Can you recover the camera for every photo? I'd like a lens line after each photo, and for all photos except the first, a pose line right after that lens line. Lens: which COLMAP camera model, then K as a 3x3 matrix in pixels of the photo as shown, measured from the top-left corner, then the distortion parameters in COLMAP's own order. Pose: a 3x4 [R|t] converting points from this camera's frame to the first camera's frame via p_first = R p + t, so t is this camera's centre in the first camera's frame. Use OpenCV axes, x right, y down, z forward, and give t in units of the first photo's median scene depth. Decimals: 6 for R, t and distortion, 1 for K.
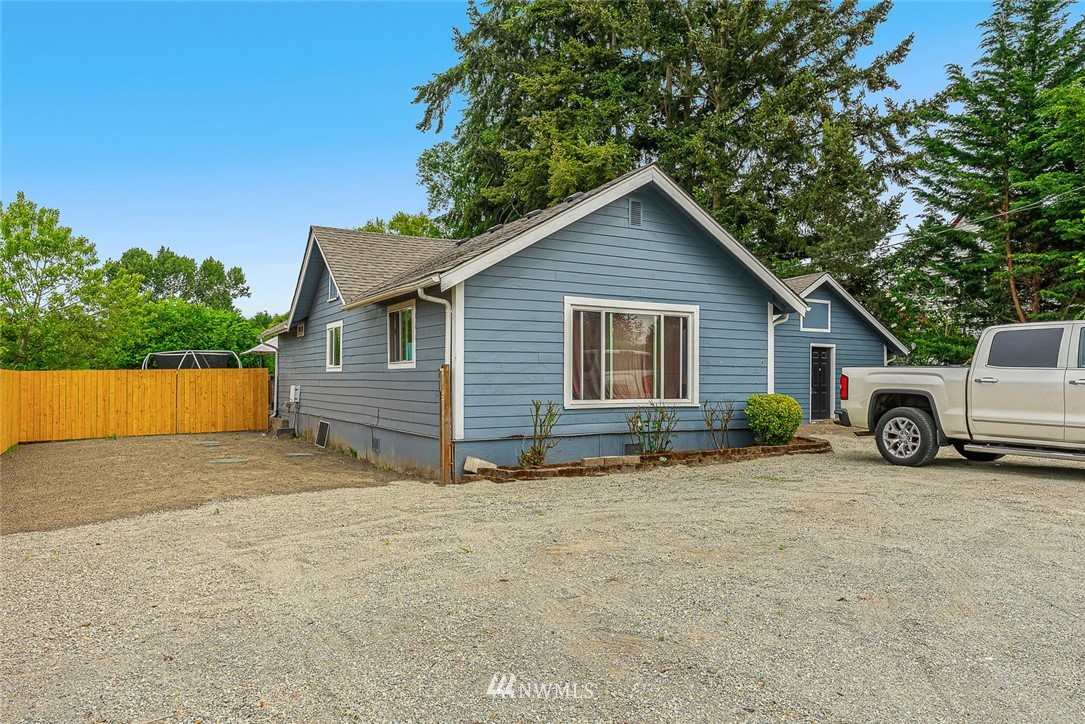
lens RADIAL K [[721.2, 0, 542.5], [0, 721.2, 362.0], [0, 0, 1]] dist [0.032345, 0.000122]
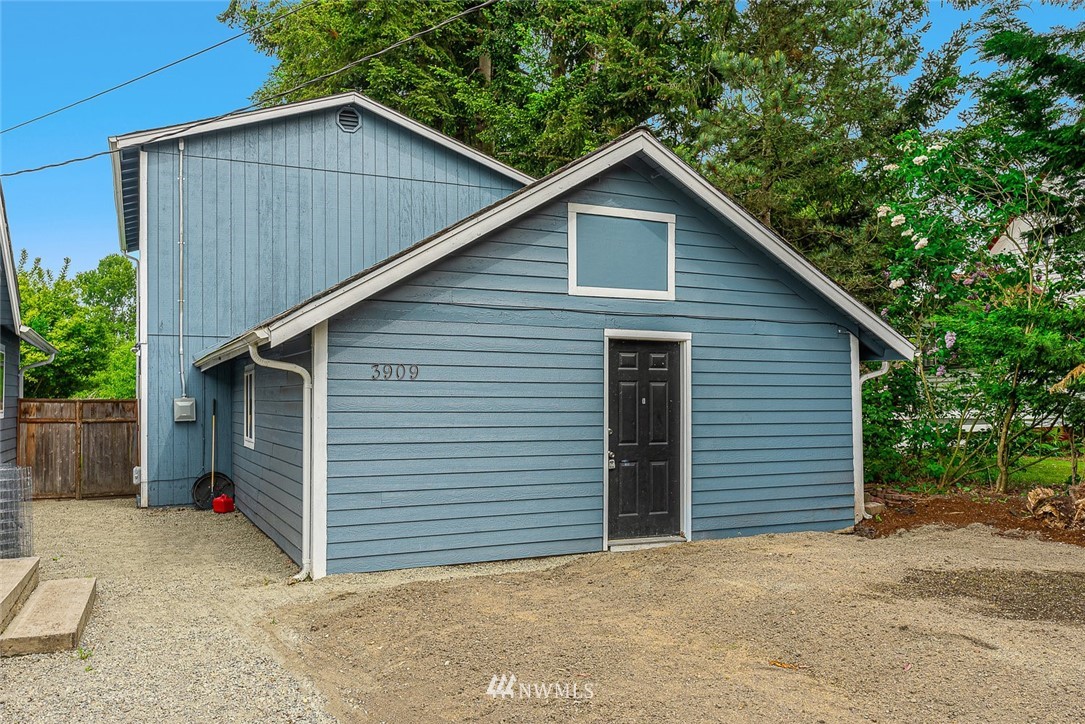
lens RADIAL K [[856.4, 0, 536.6], [0, 856.4, 389.7], [0, 0, 1]] dist [0.003756, -0.001656]
pose [[0.994794, -0.007273, -0.101642, 0.368974], [0.007910, 0.999951, 0.005868, 0.001821], [0.101594, -0.006642, 0.994804, 0.554207]]
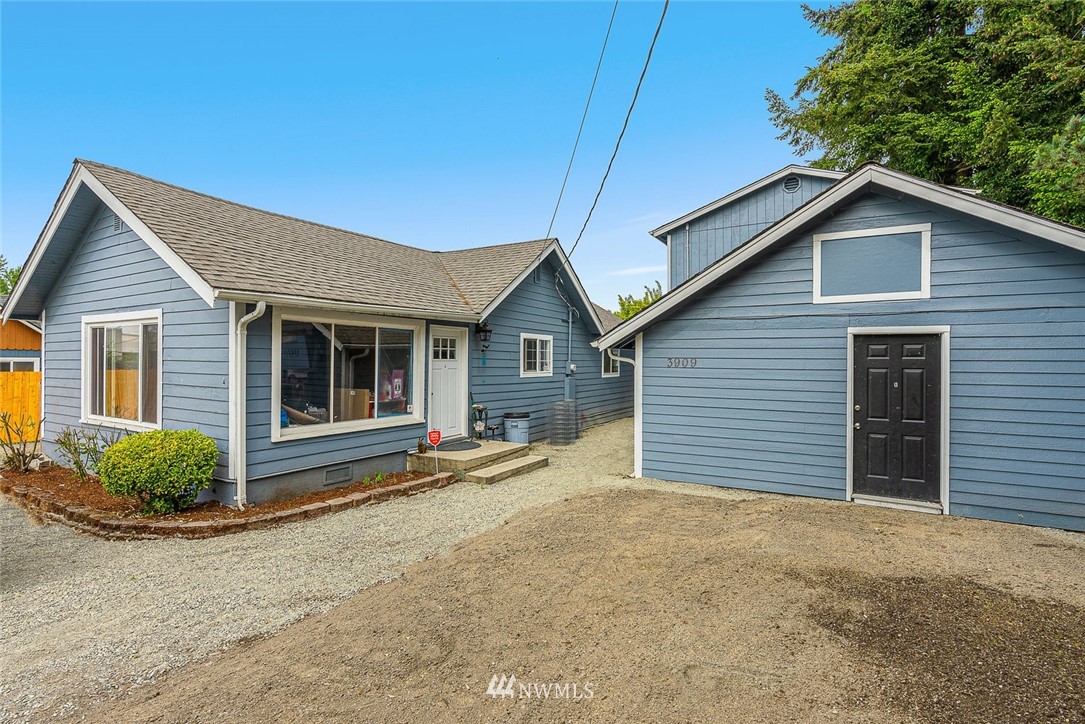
lens RADIAL K [[519.8, 0, 539.5], [0, 519.8, 360.3], [0, 0, 1]] dist [-0.018073, 0.012684]
pose [[0.490657, -0.000279, -0.871353, 0.544986], [0.018915, 0.999768, 0.010330, -0.011609], [0.871147, -0.021550, 0.490548, 0.647531]]
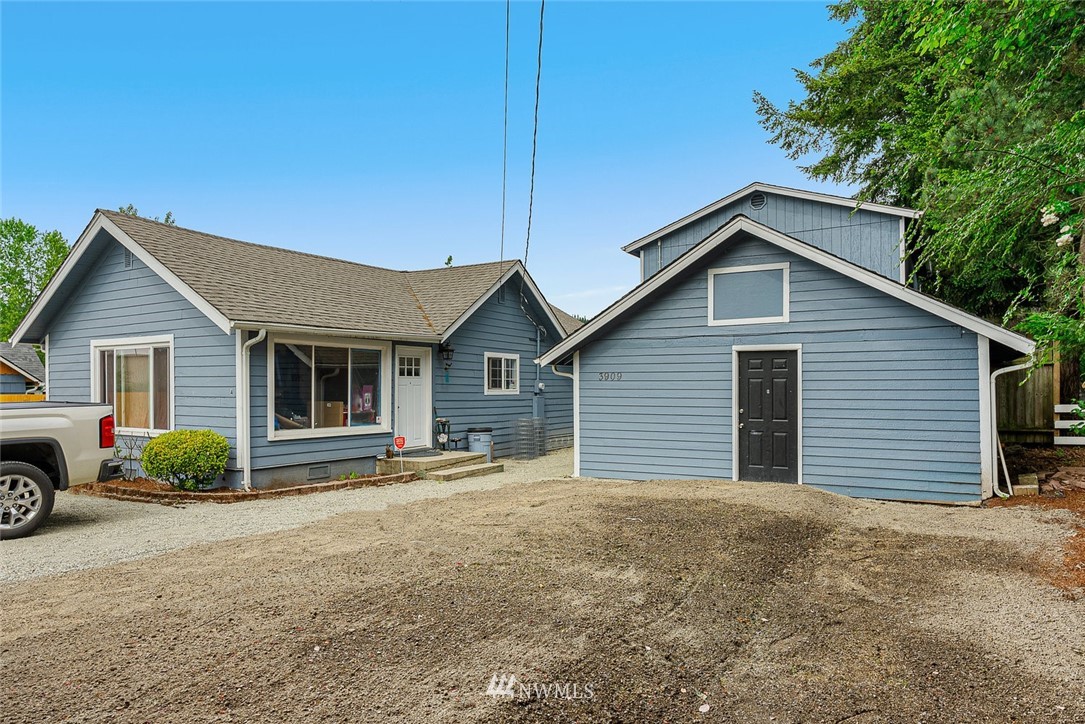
lens RADIAL K [[681.6, 0, 542.7], [0, 681.6, 392.7], [0, 0, 1]] dist [-0.003936, 0.000378]
pose [[0.481387, 0.003037, -0.876503, 0.744640], [0.026049, 0.999503, 0.017770, -0.002208], [0.876121, -0.031386, 0.481069, 0.594233]]
